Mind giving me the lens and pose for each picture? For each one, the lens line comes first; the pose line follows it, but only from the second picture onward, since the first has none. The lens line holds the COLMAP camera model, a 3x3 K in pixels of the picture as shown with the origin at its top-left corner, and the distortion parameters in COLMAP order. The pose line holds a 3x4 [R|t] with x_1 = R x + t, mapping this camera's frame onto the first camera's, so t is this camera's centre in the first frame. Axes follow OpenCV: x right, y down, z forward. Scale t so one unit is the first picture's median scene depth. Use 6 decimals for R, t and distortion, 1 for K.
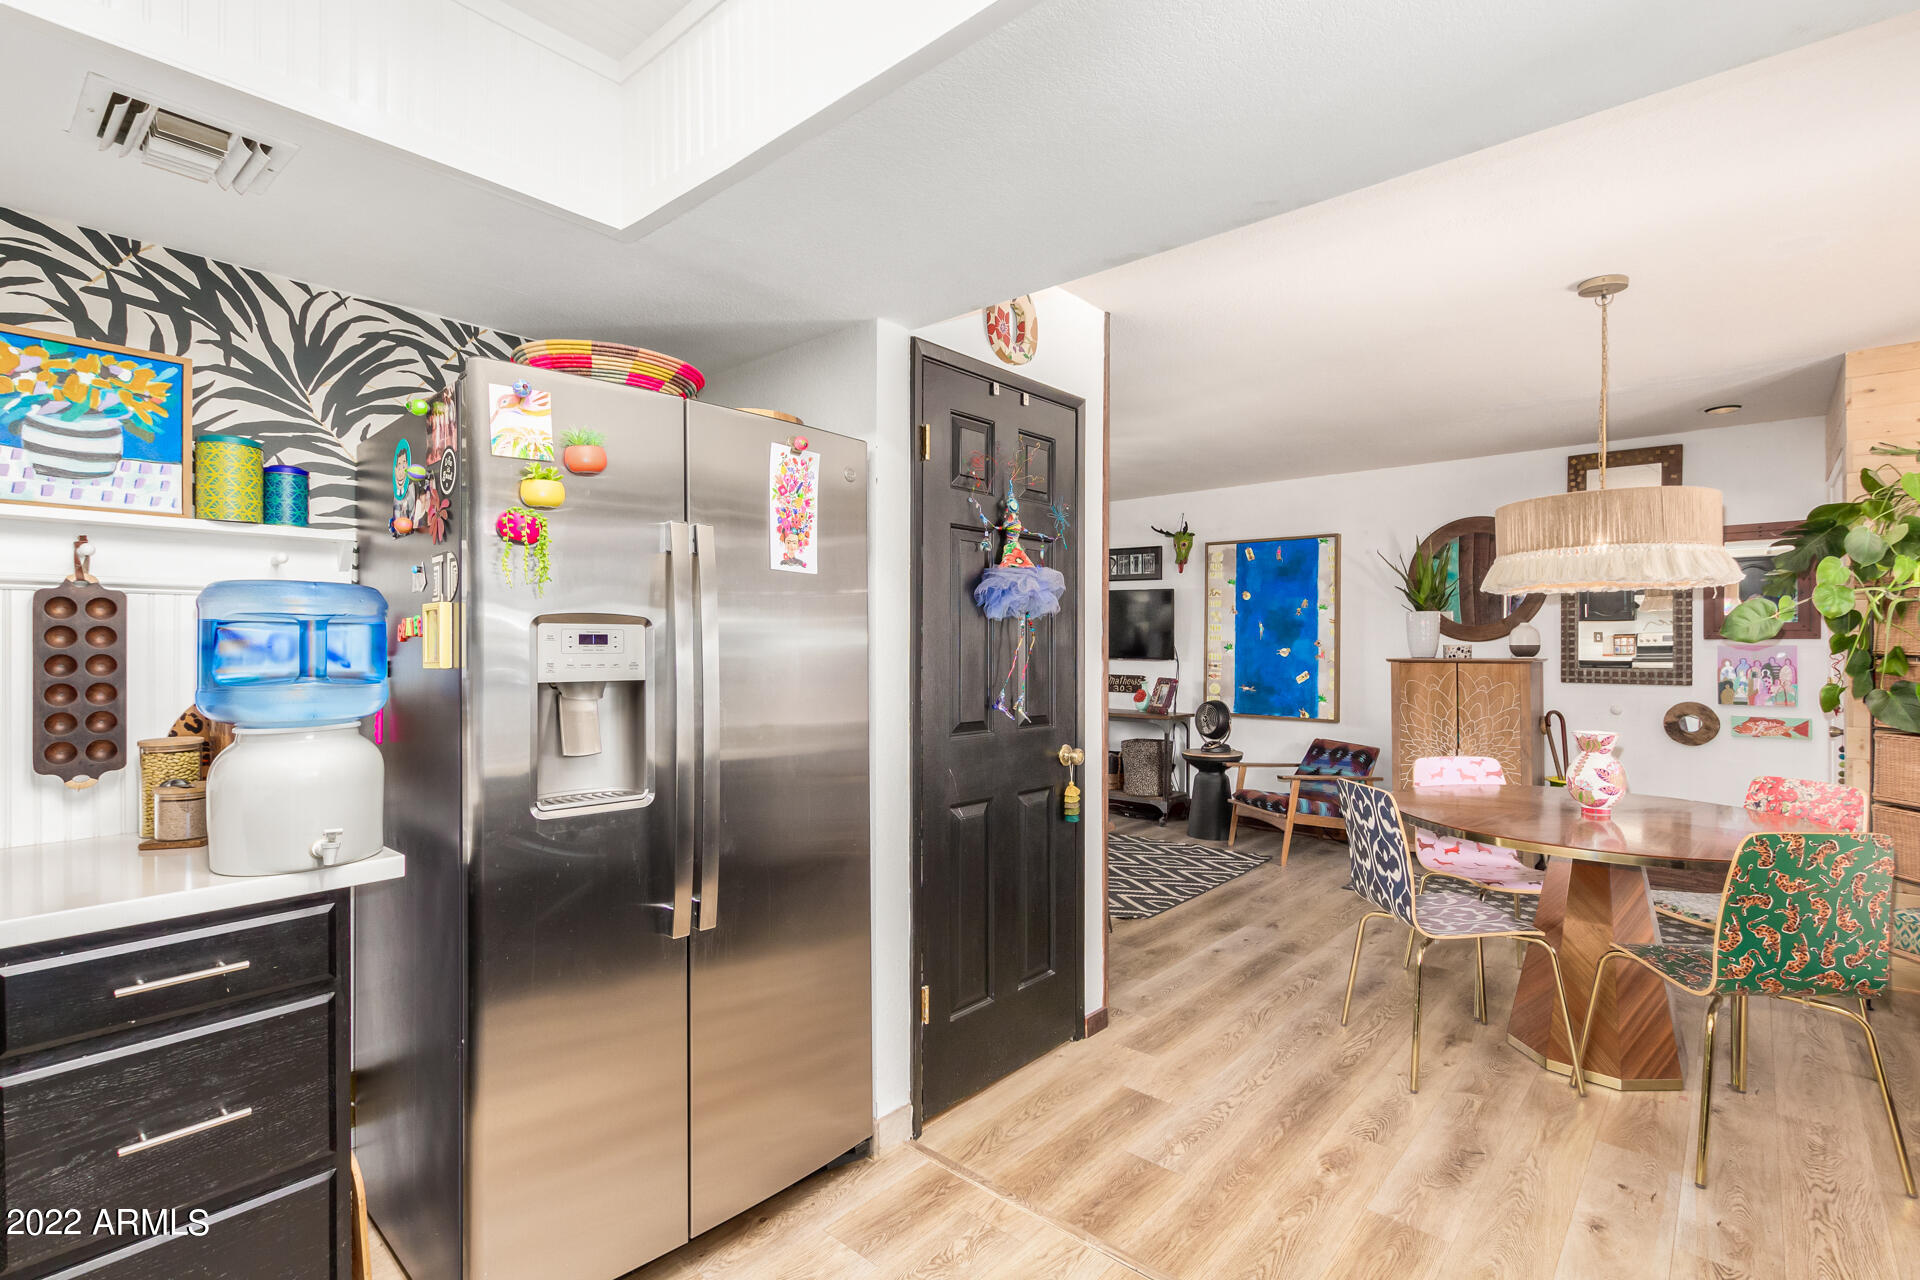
lens RADIAL K [[882.5, 0, 964.2], [0, 882.5, 642.4], [0, 0, 1]] dist [0.005939, -0.002931]
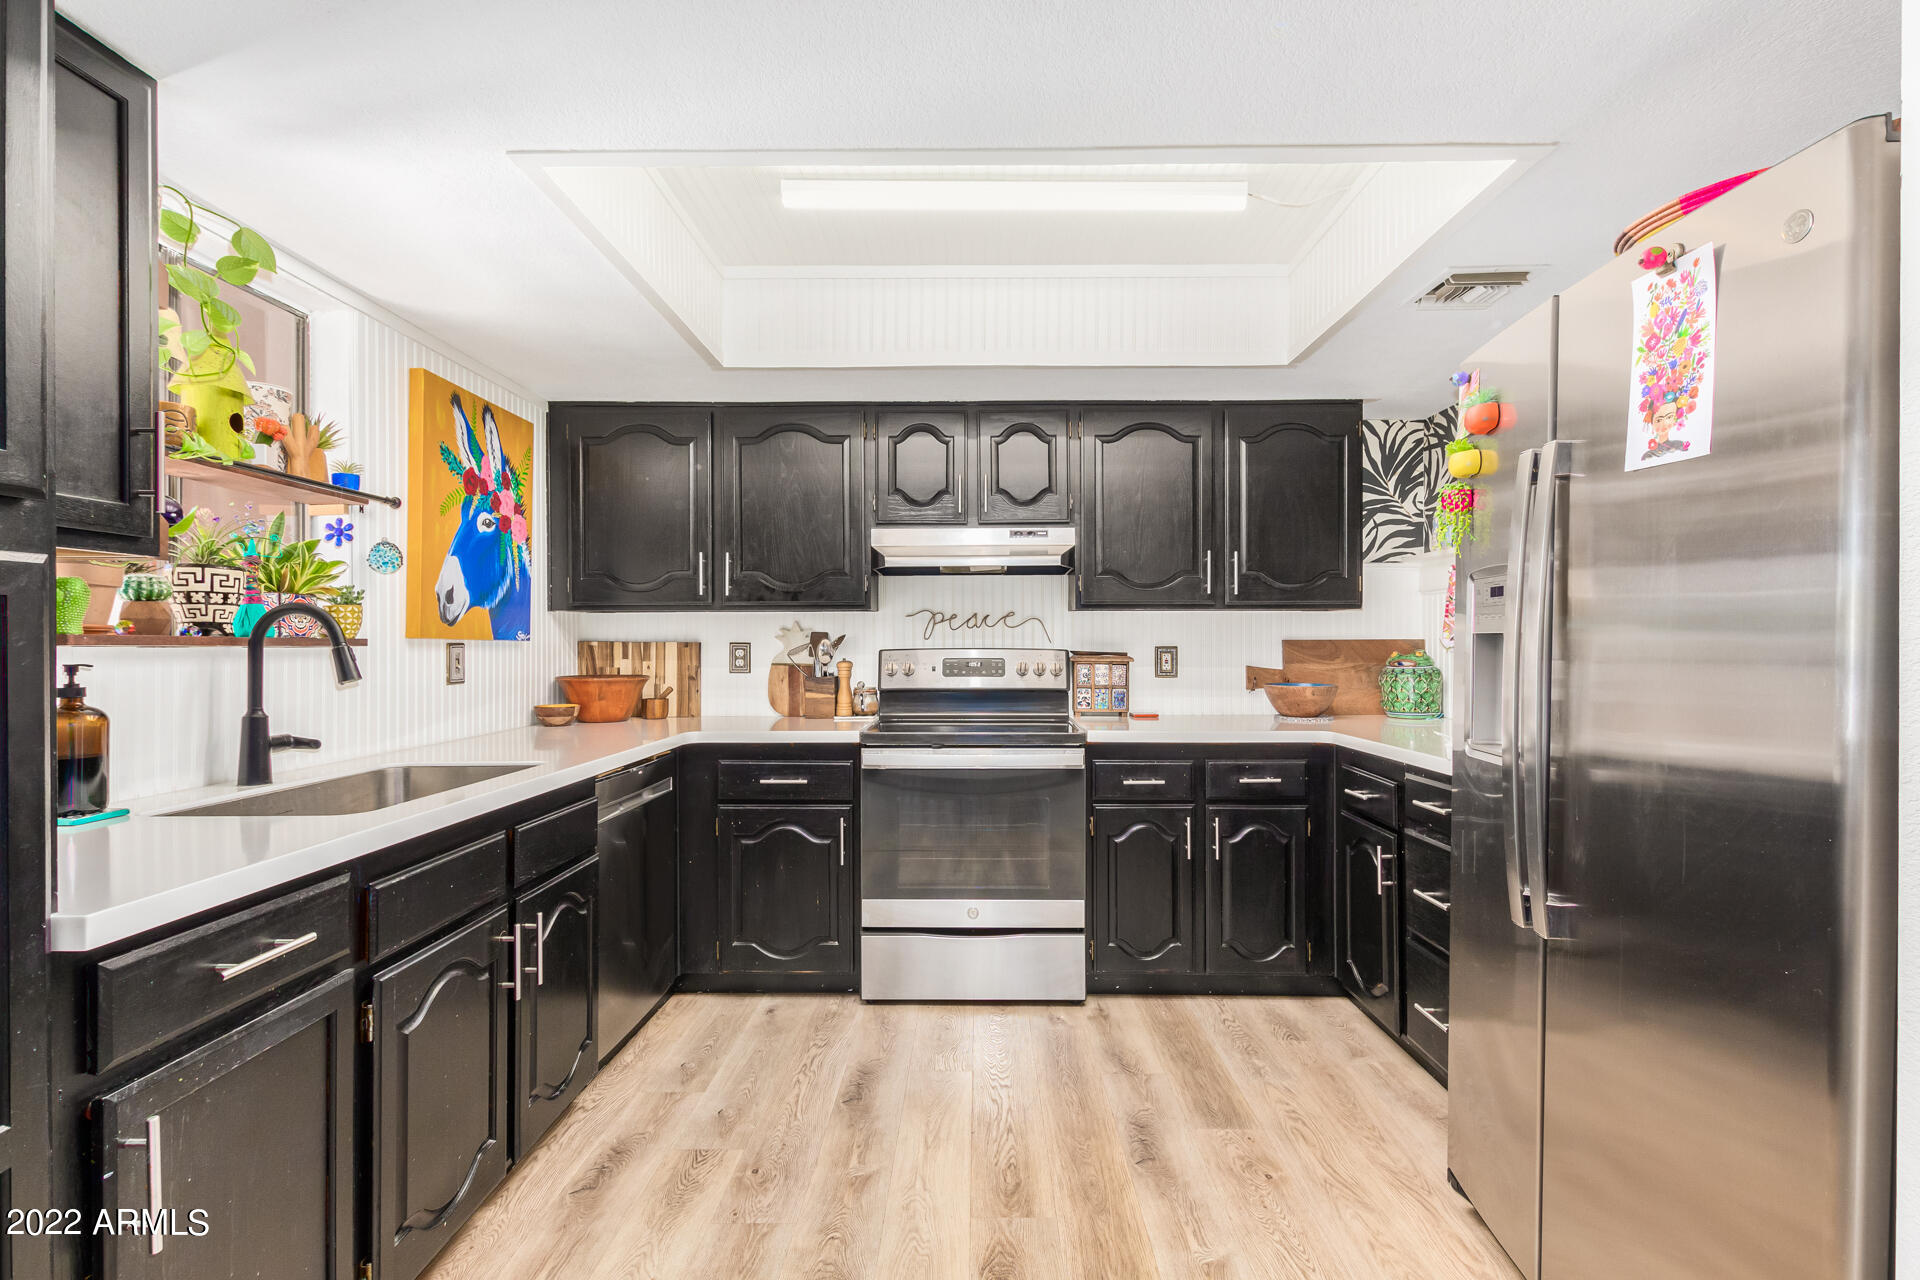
lens RADIAL K [[882.5, 0, 974.7], [0, 882.5, 643.6], [0, 0, 1]] dist [0.005939, -0.002931]
pose [[-0.757183, 0.002187, -0.653199, 0.369270], [0.001813, 0.999998, 0.001246, 0.028696], [0.653201, -0.000241, -0.757185, 0.726433]]
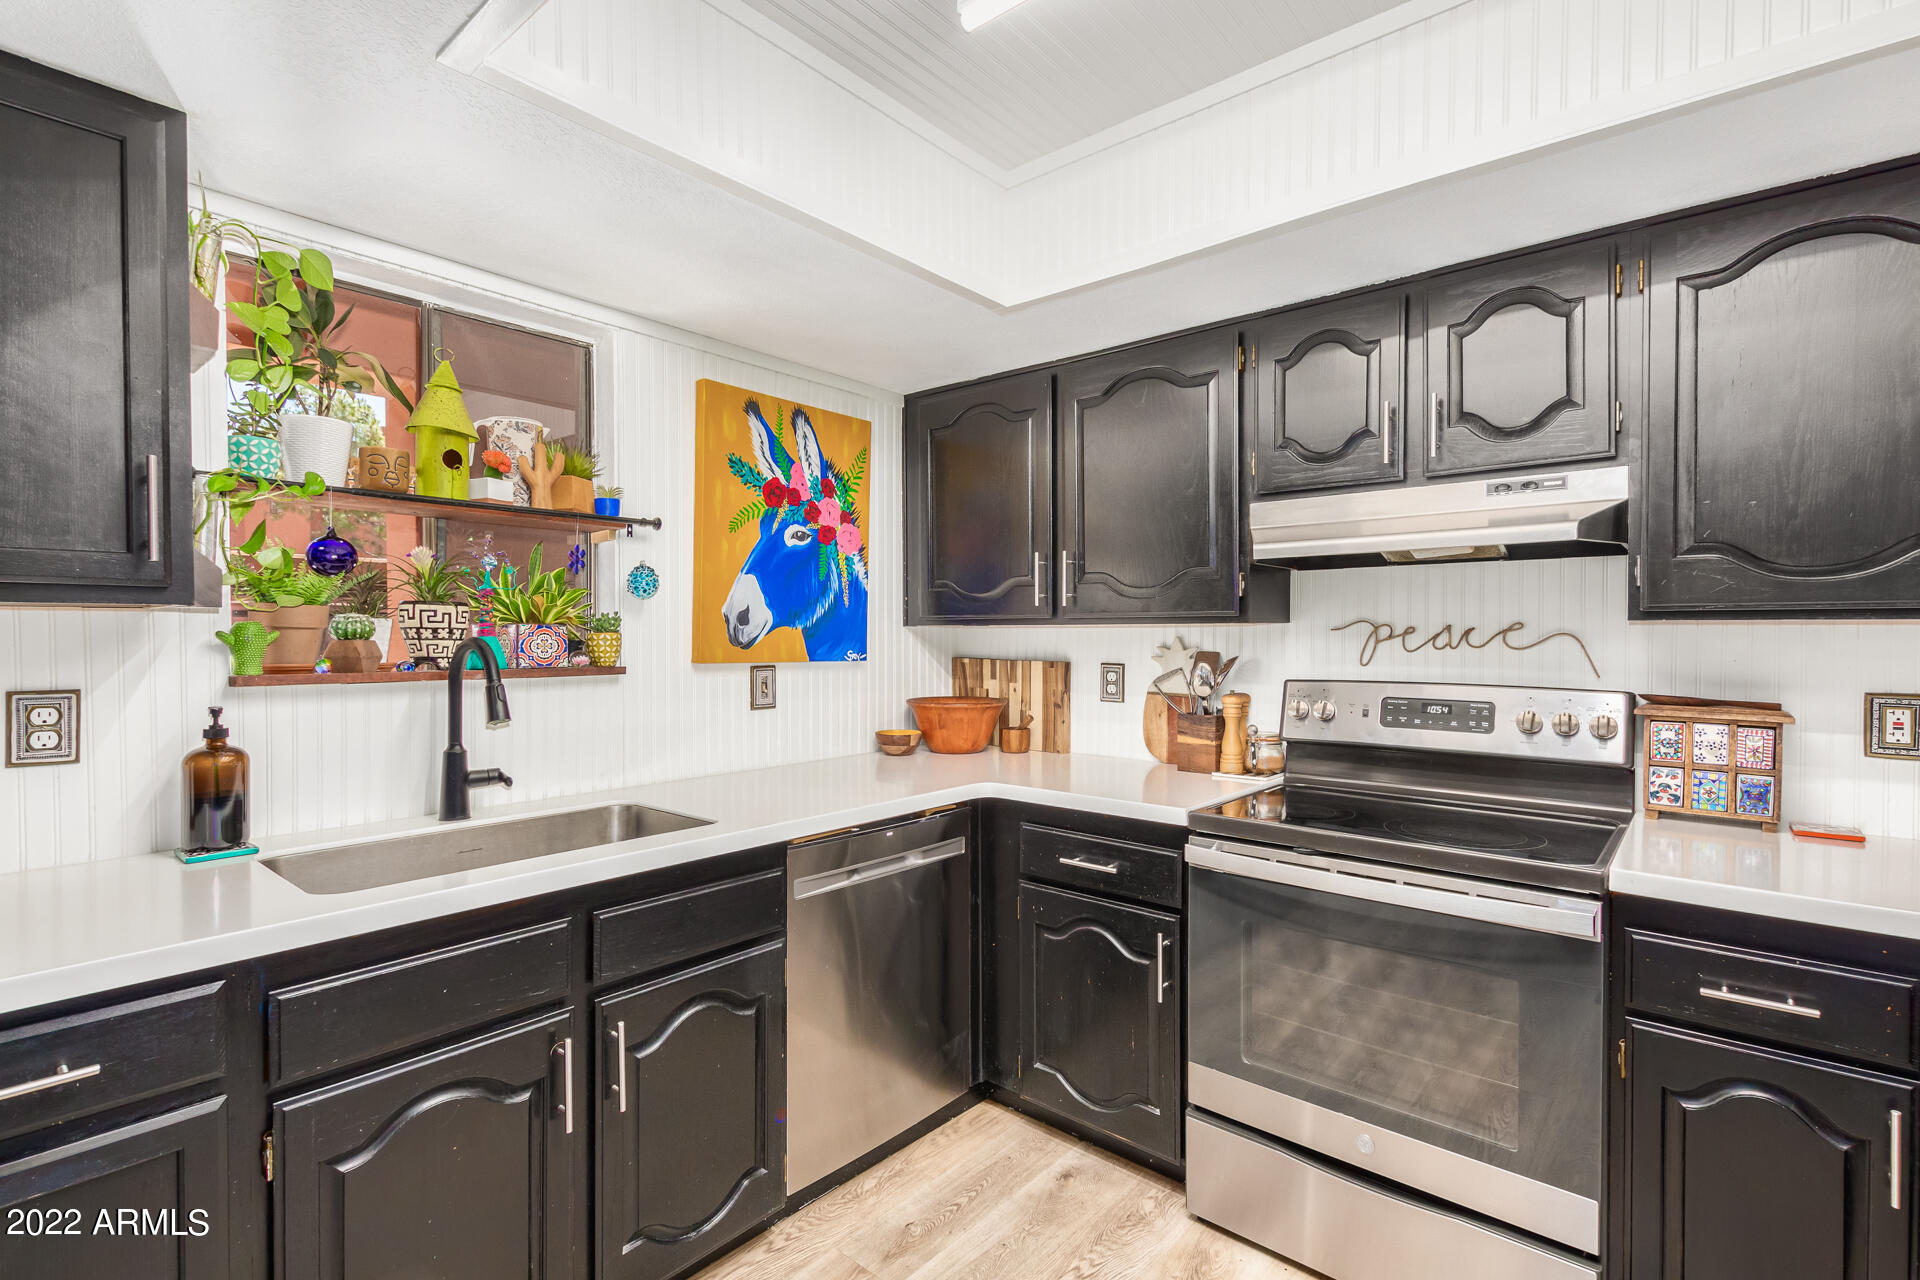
lens RADIAL K [[882.5, 0, 969.9], [0, 882.5, 641.5], [0, 0, 1]] dist [0.005939, -0.002931]
pose [[-0.999928, -0.001620, -0.011923, 0.009045], [-0.001753, 0.999936, 0.011171, -0.003295], [0.011904, 0.011191, -0.999867, 0.558625]]
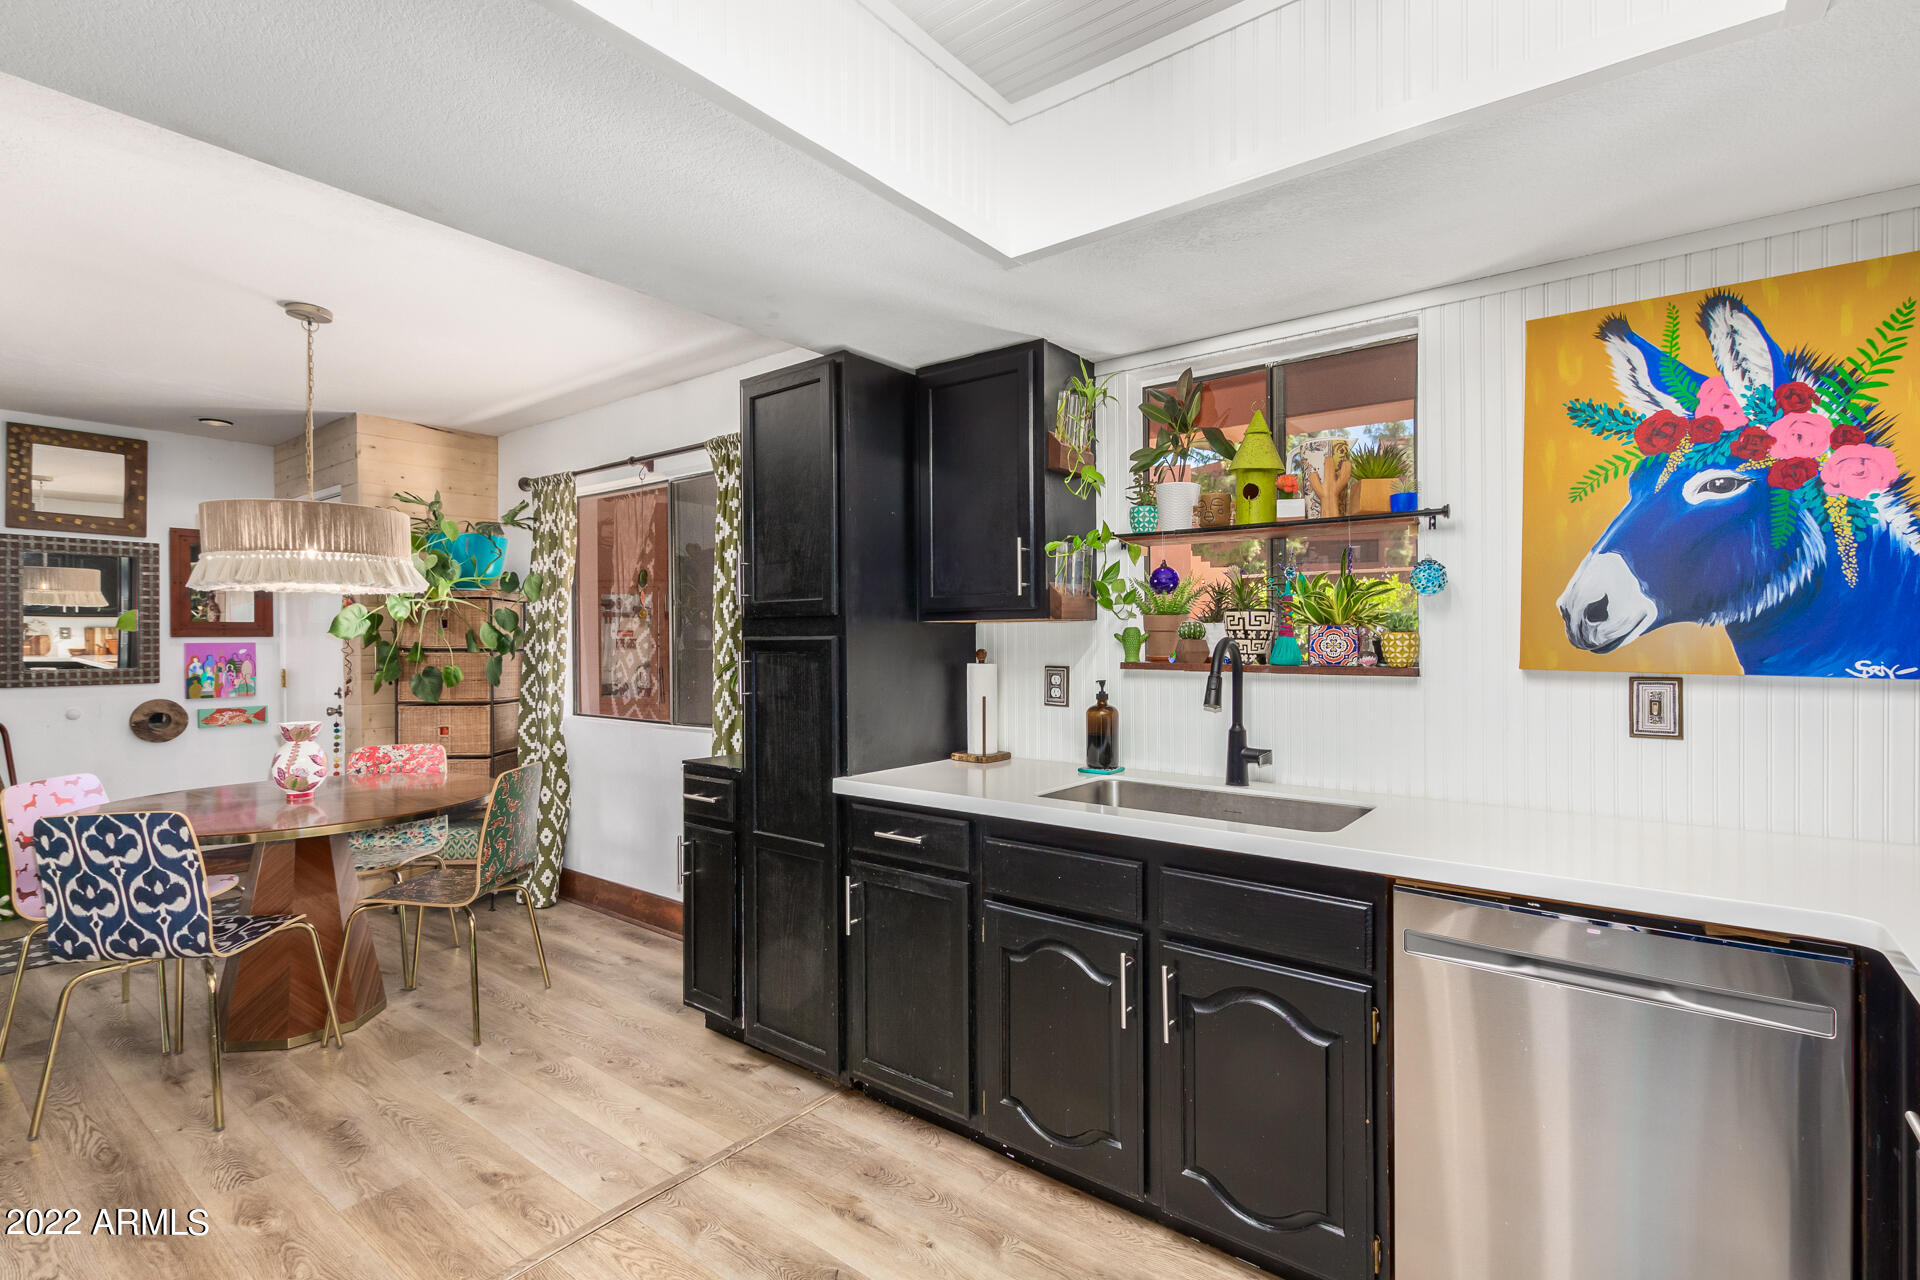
lens RADIAL K [[882.5, 0, 952.9], [0, 882.5, 643.0], [0, 0, 1]] dist [0.005939, -0.002931]
pose [[-0.055047, -0.005503, 0.998469, -0.365624], [0.003334, 0.999978, 0.005695, 0.000858], [-0.998478, 0.003643, -0.055027, 0.237088]]
